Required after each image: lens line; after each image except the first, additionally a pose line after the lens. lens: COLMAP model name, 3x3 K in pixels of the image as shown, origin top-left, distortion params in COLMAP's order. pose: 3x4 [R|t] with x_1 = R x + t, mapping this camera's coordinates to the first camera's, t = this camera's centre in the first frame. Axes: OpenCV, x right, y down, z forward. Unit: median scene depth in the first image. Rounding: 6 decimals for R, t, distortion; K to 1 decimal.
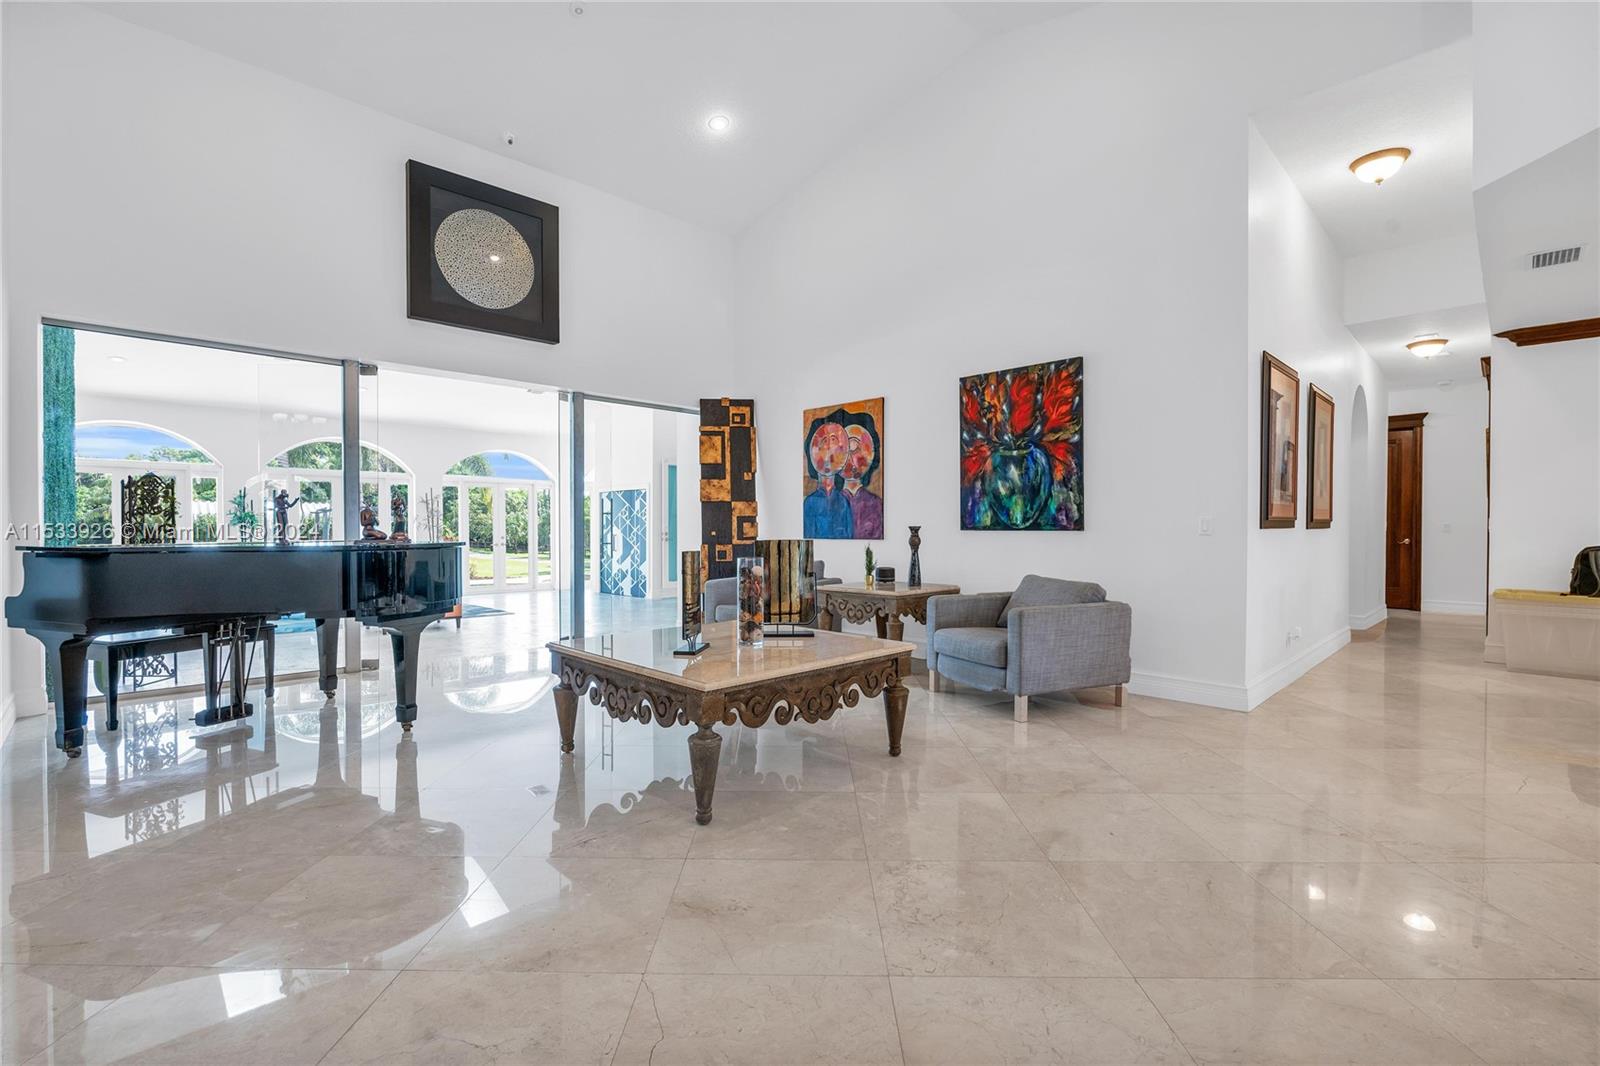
lens RADIAL K [[703.8, 0, 802.0], [0, 703.8, 535.2], [0, 0, 1]] dist [-0.015117, 0.005780]
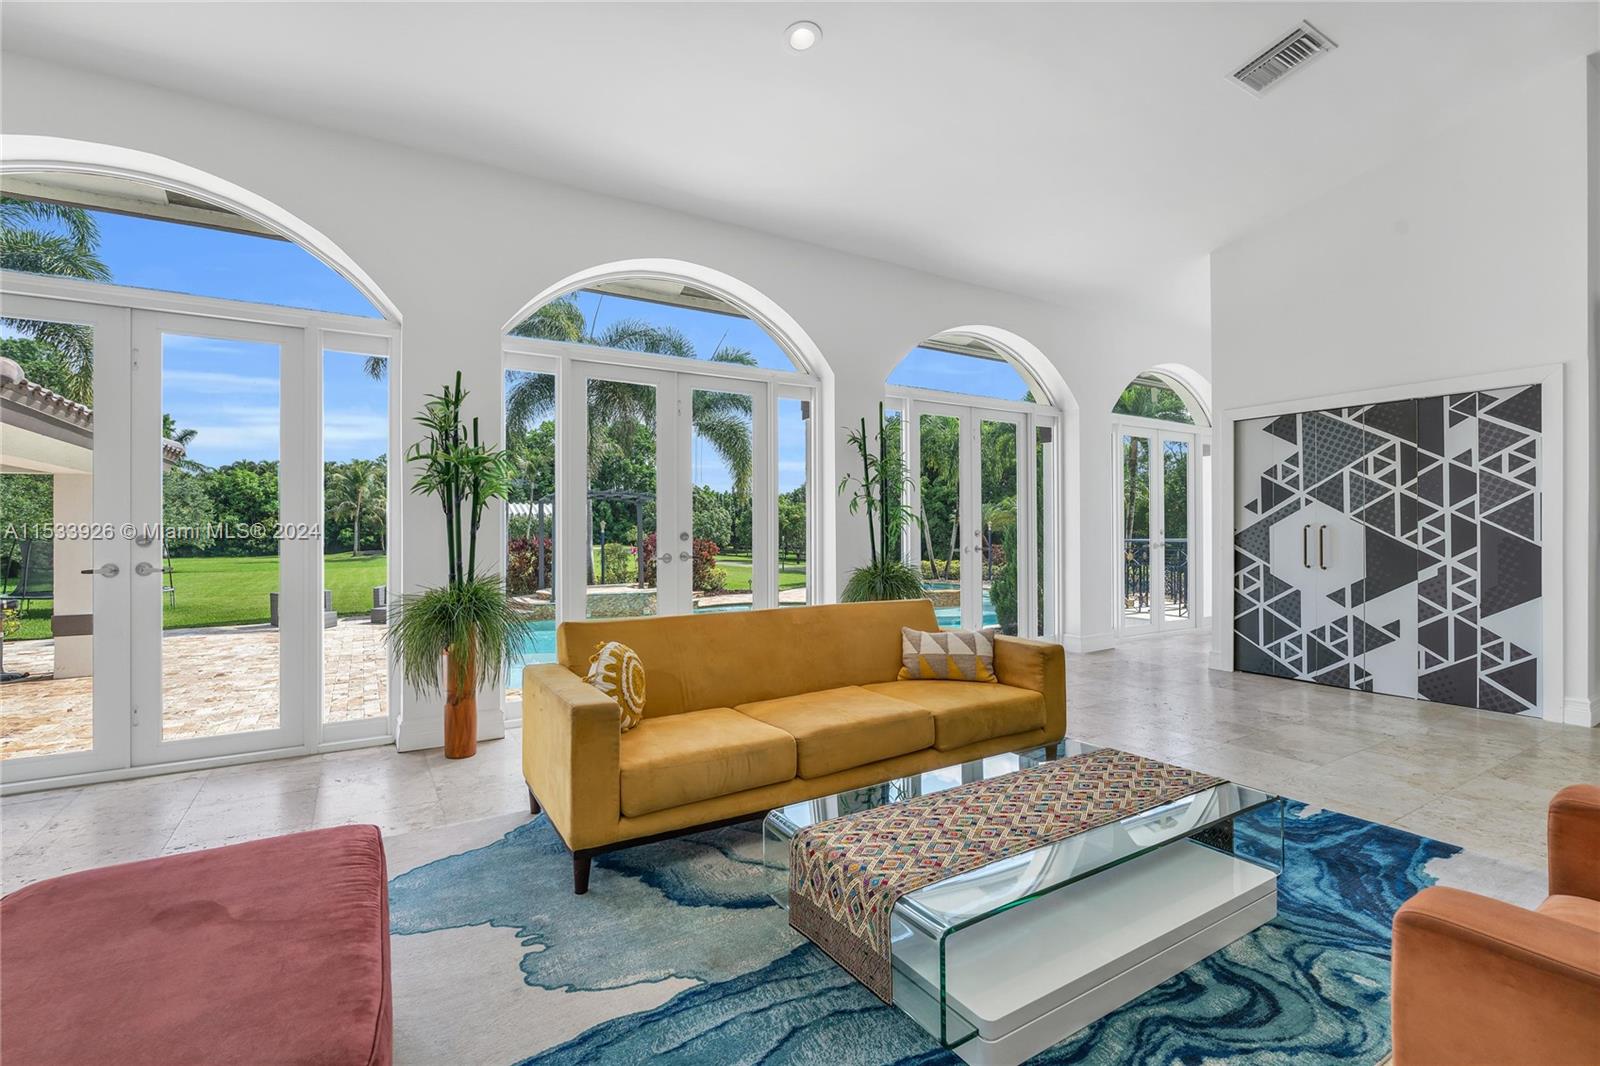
lens RADIAL K [[712.3, 0, 797.6], [0, 712.3, 527.6], [0, 0, 1]] dist [-0.007384, 0.000007]
pose [[0.975422, -0.000142, -0.220345, -0.469625], [-0.002223, 0.999943, -0.010486, 0.005161], [0.220334, 0.010719, 0.975366, 0.586417]]
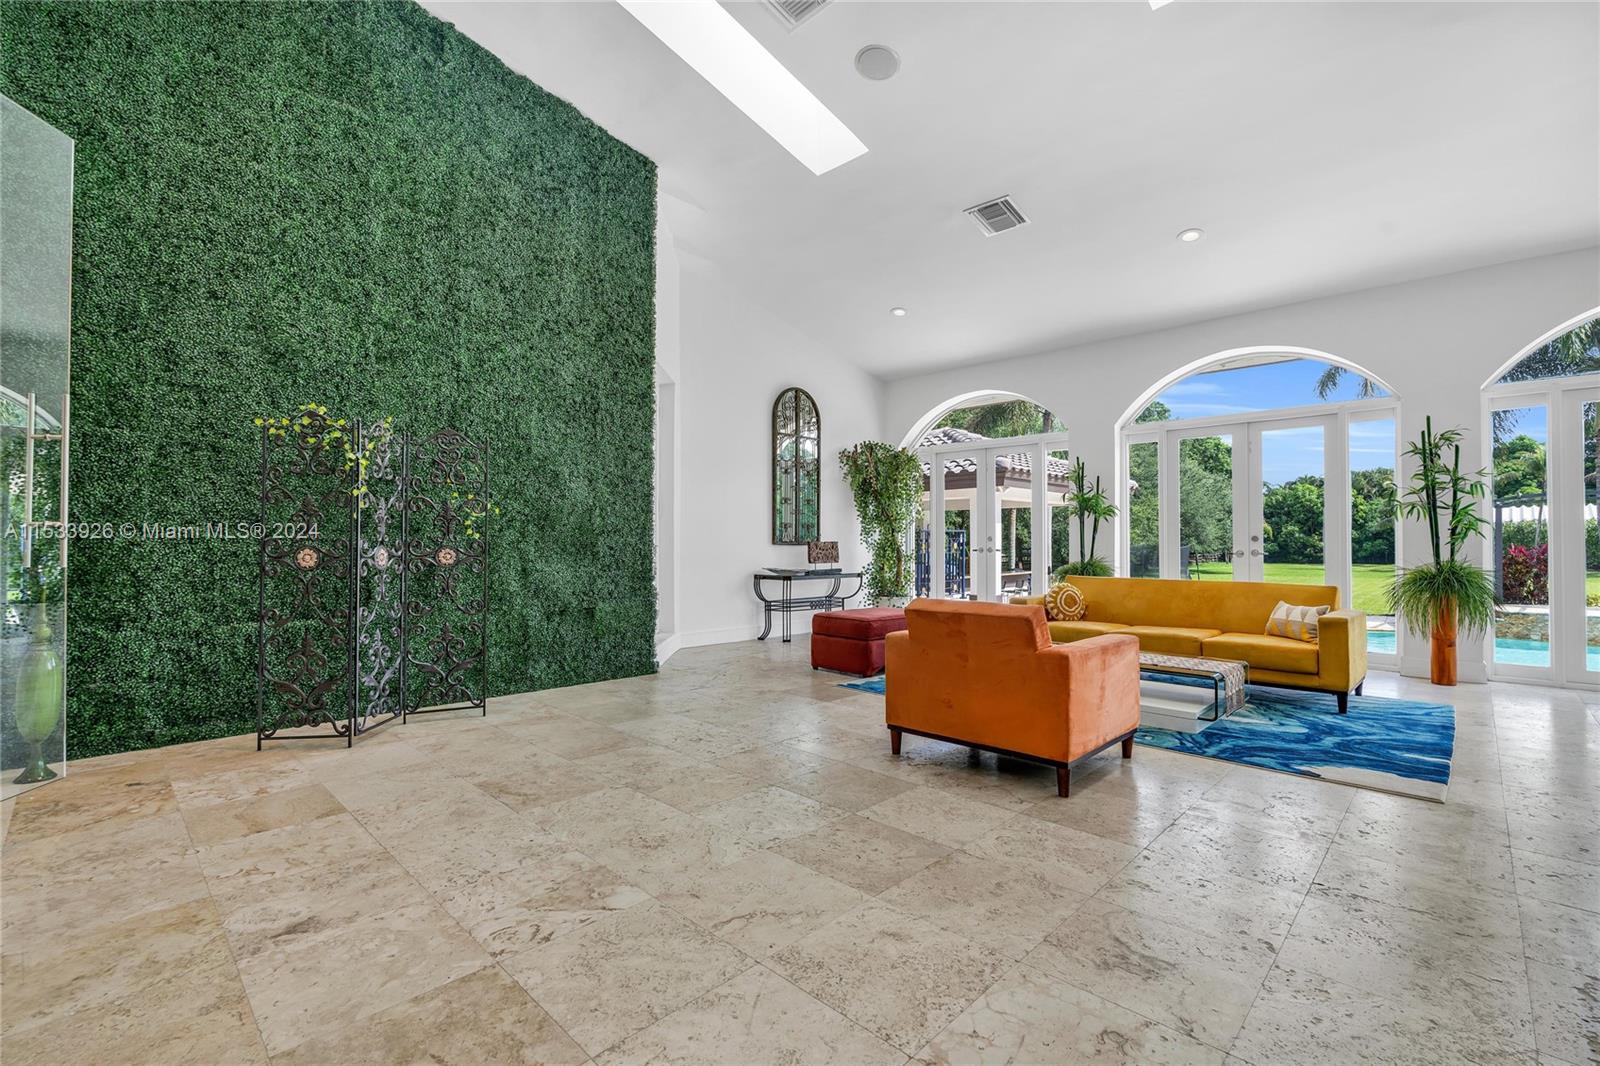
lens RADIAL K [[702.2, 0, 802.0], [0, 702.2, 533.9], [0, 0, 1]] dist [-0.008324, 0.000518]
pose [[0.032055, -0.006183, -0.999467, -0.117950], [-0.009844, 0.999930, -0.006502, 0.009050], [0.999438, 0.010047, 0.031992, 0.589827]]
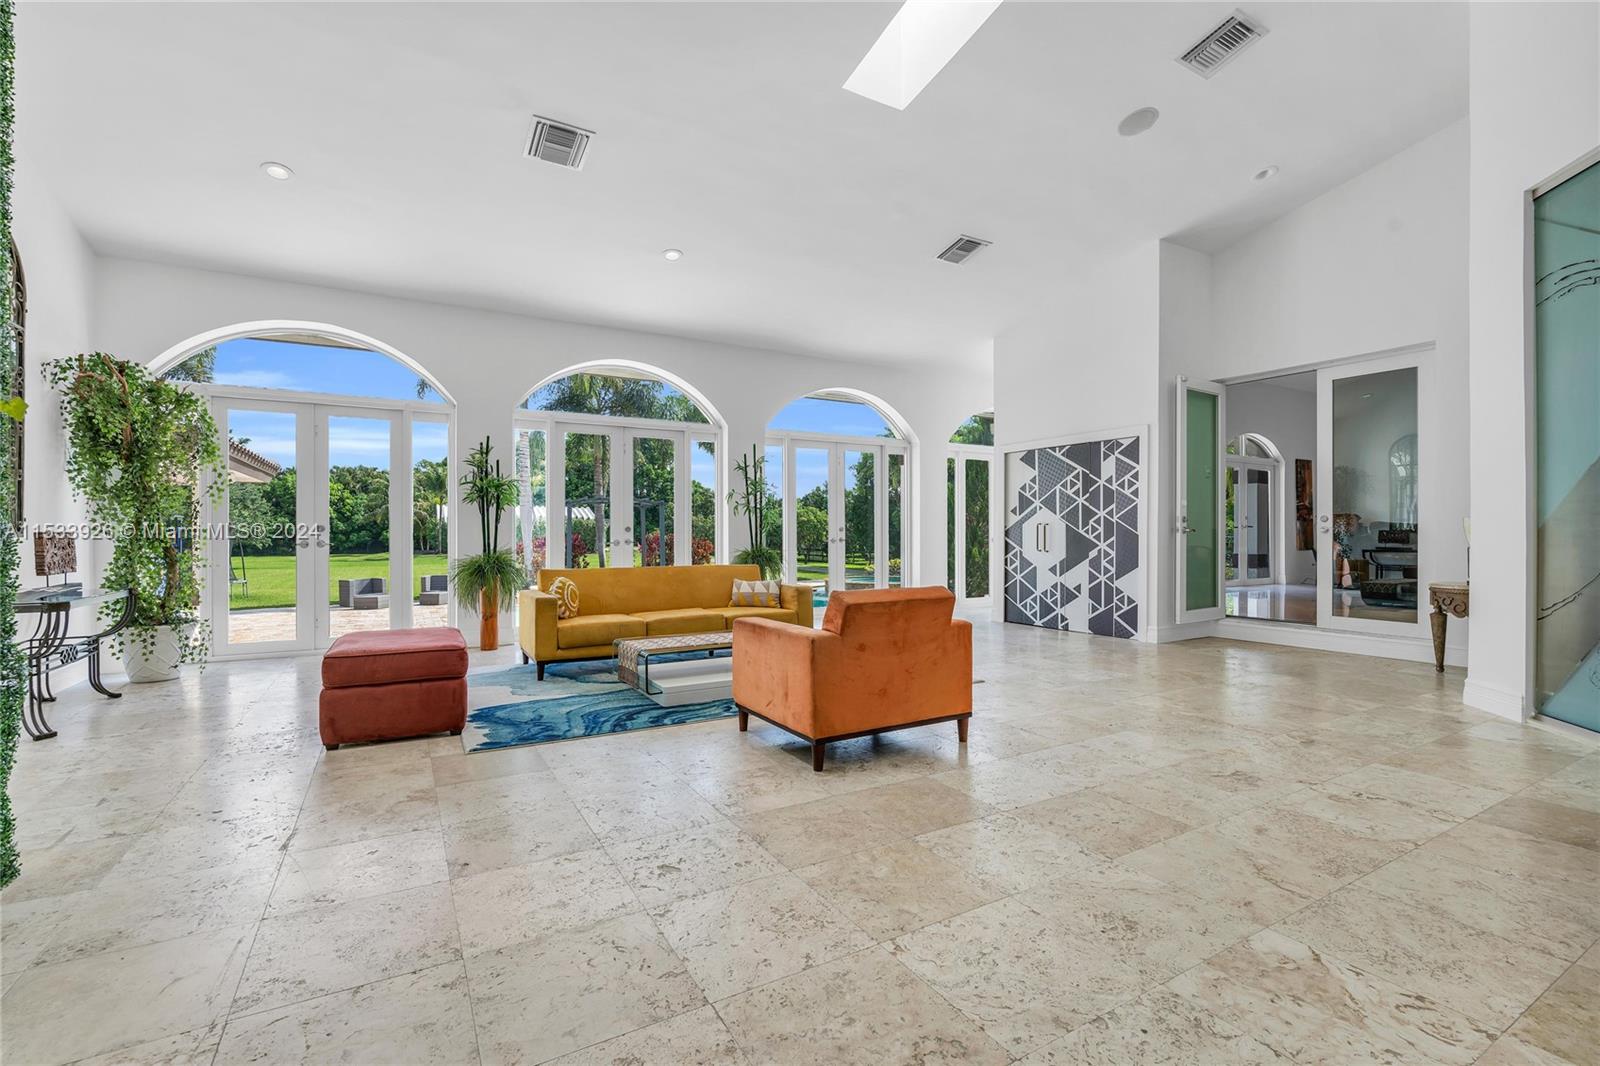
lens RADIAL K [[702.2, 0, 802.0], [0, 702.2, 533.9], [0, 0, 1]] dist [-0.008324, 0.000518]
pose [[0.968906, 0.003167, -0.247409, -0.326852], [-0.004739, 0.999972, -0.005759, 0.012420], [0.247384, 0.006753, 0.968894, 0.408643]]
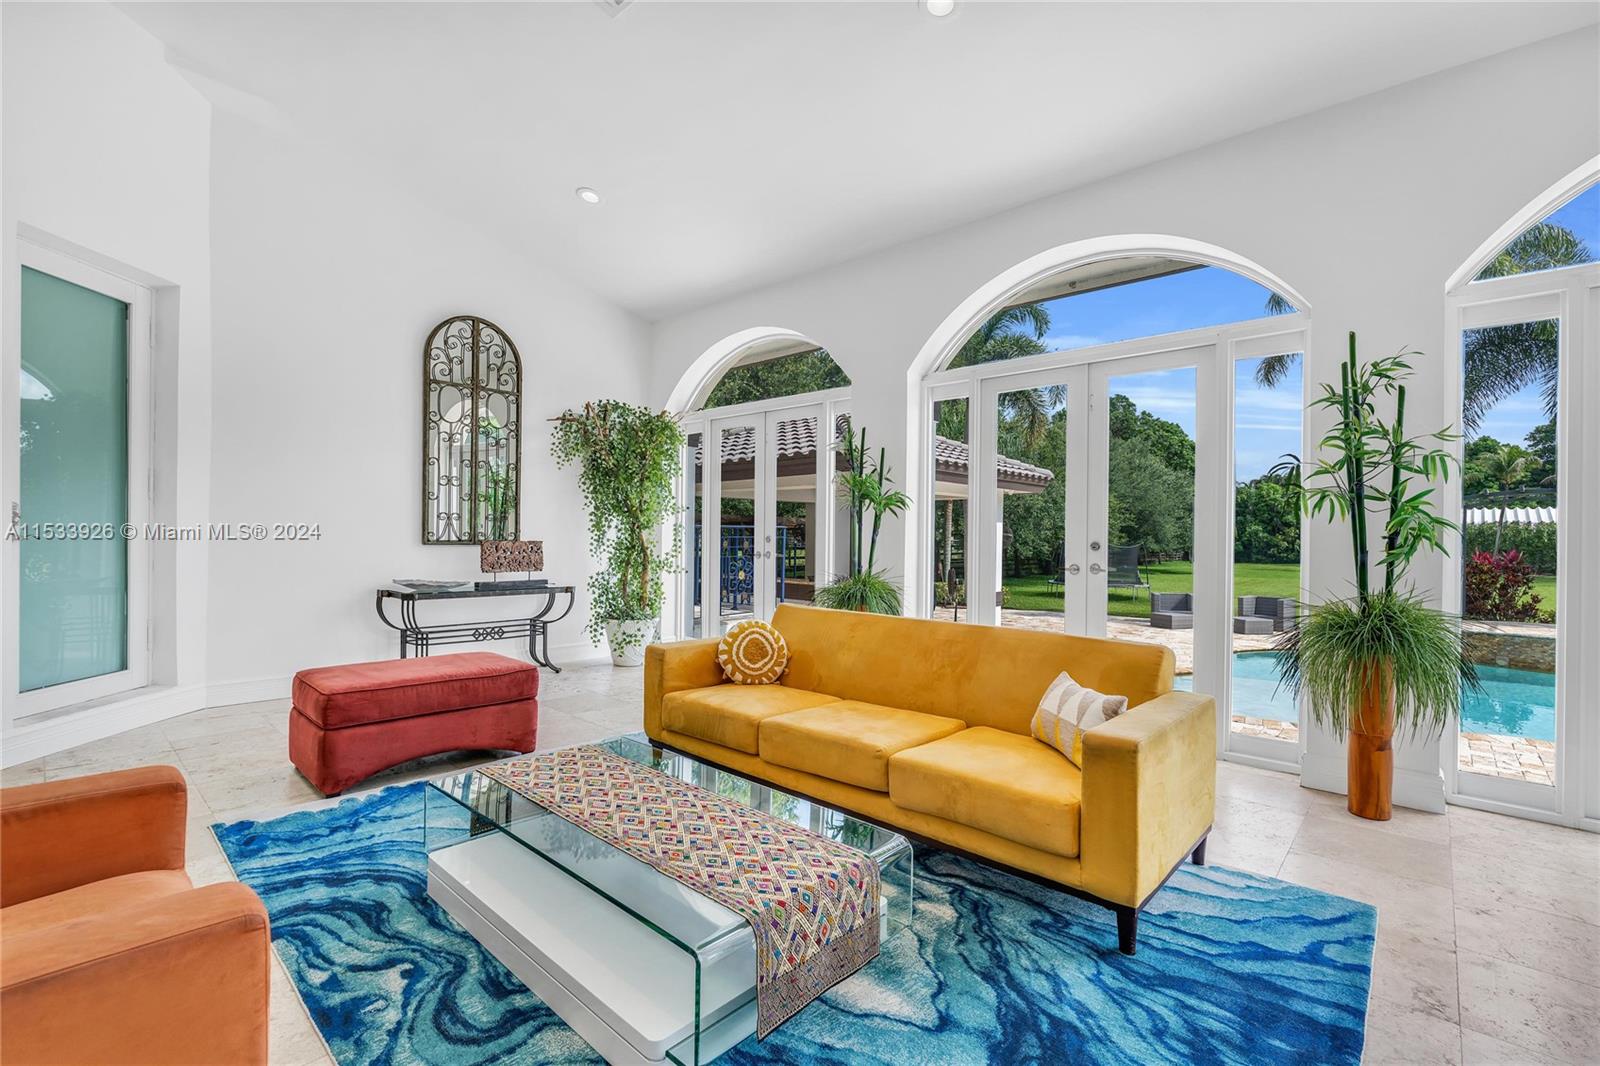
lens RADIAL K [[702.2, 0, 802.0], [0, 702.2, 533.9], [0, 0, 1]] dist [-0.008324, 0.000518]
pose [[0.061712, 0.004122, -0.998086, -0.296292], [-0.021859, 0.999757, 0.002777, 0.002476], [0.997855, 0.021646, 0.061787, 0.775584]]
